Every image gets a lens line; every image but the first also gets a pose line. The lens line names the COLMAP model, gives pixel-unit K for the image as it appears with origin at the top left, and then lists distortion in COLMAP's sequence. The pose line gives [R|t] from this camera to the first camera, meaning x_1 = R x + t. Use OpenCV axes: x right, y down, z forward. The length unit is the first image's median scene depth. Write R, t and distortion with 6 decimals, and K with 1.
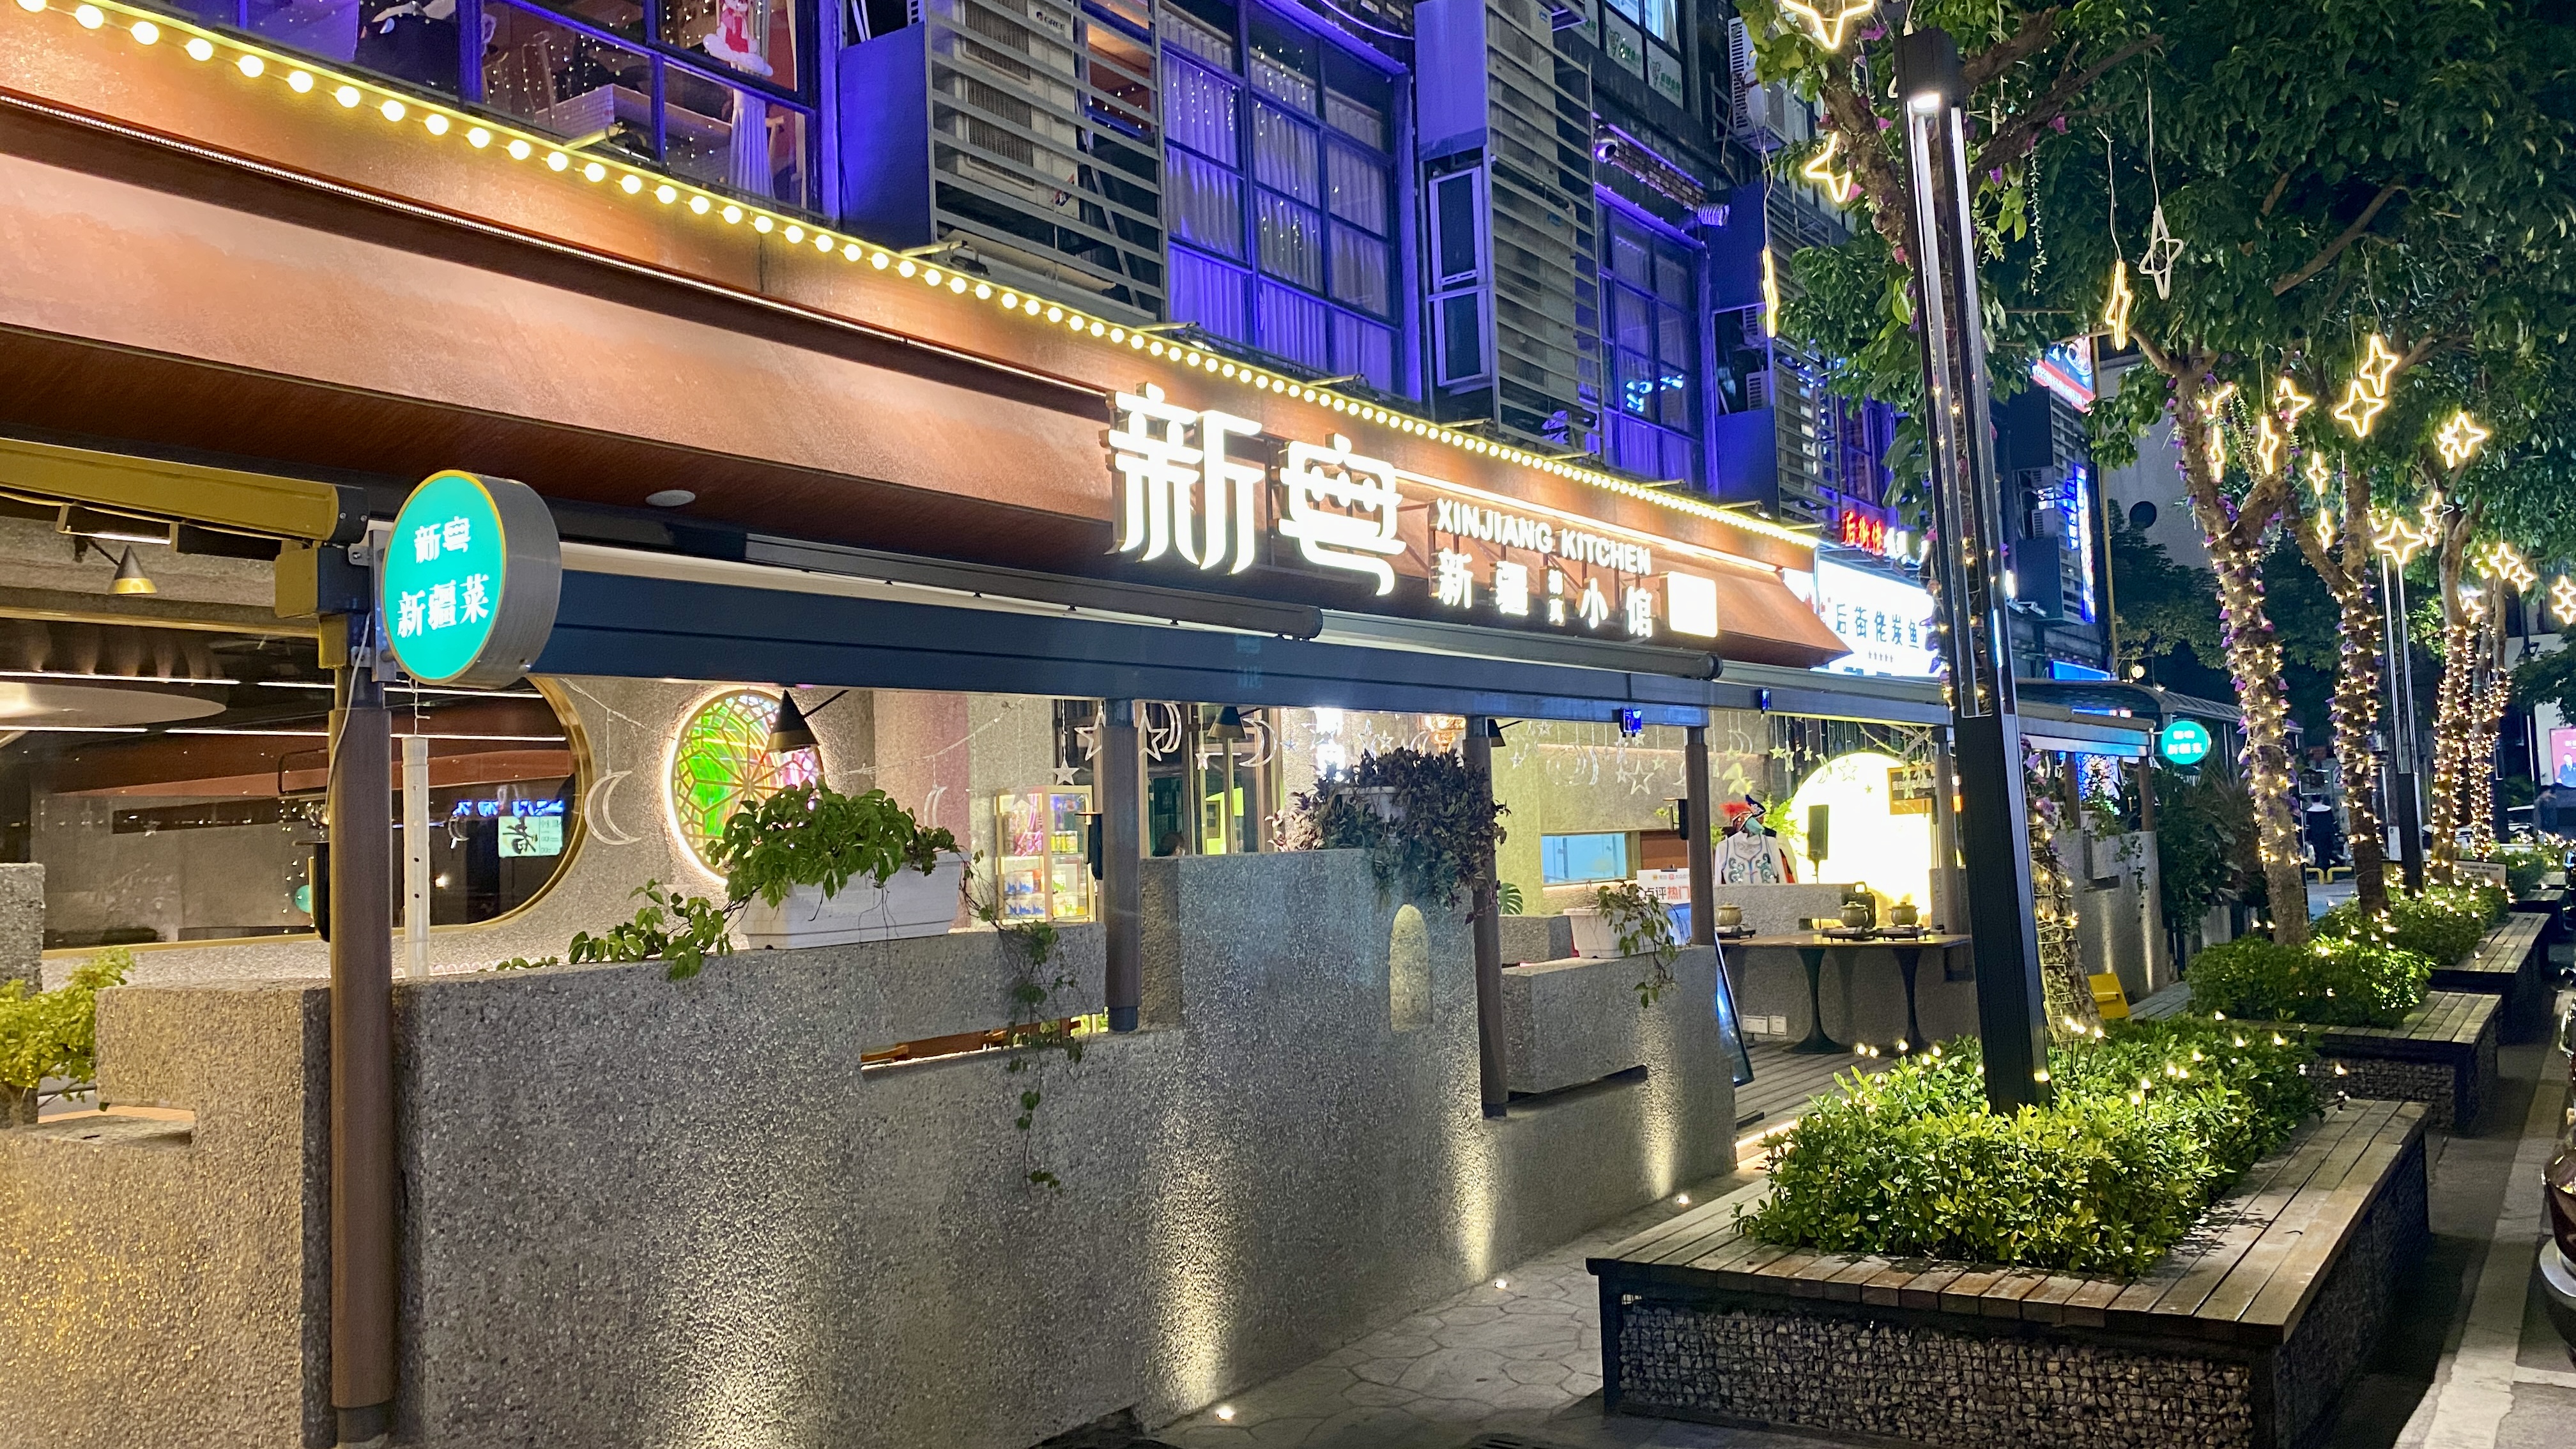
lens RADIAL K [[1952.1, 0, 1288.0], [0, 1952.1, 724.5], [0, 0, 1]] dist [0.003698, 0.001860]
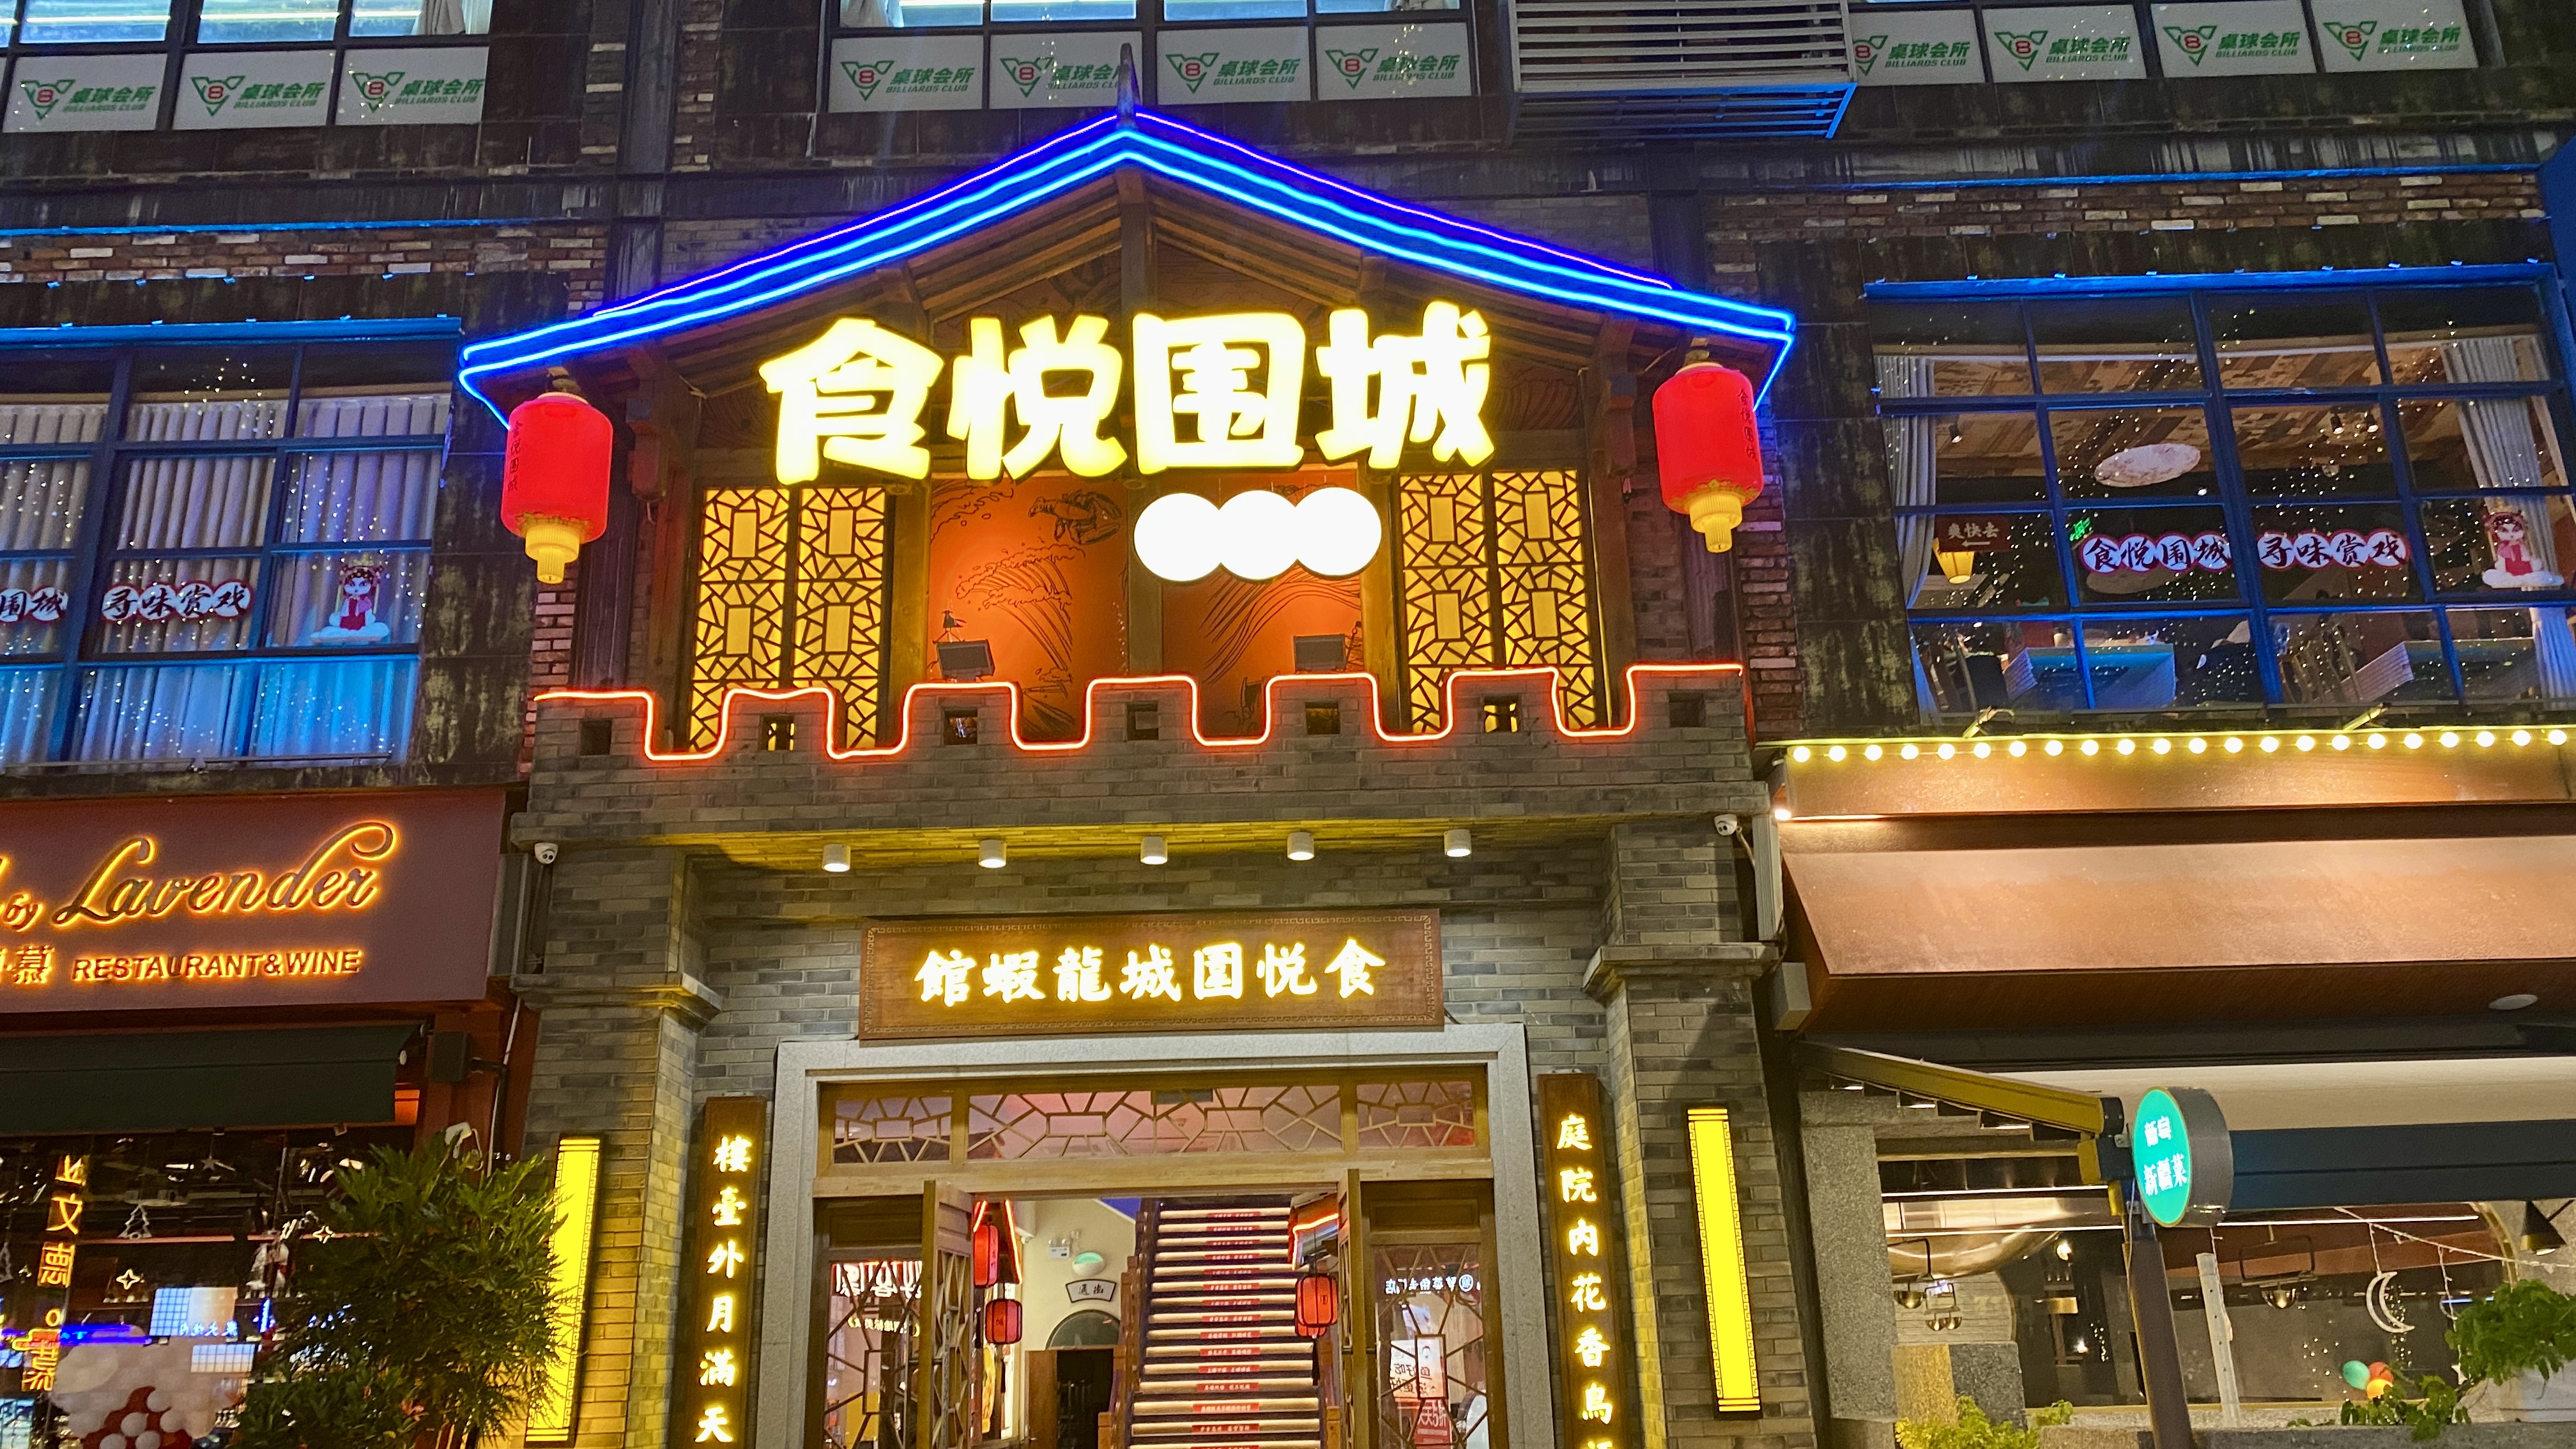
lens RADIAL K [[1941.7, 0, 1288.0], [0, 1941.7, 724.5], [0, 0, 1]] dist [0.044407, 0.000294]
pose [[0.556295, -0.250077, -0.792463, 0.250242], [0.062220, 0.963501, -0.260374, -0.020046], [0.828653, 0.095537, 0.551550, -0.239087]]
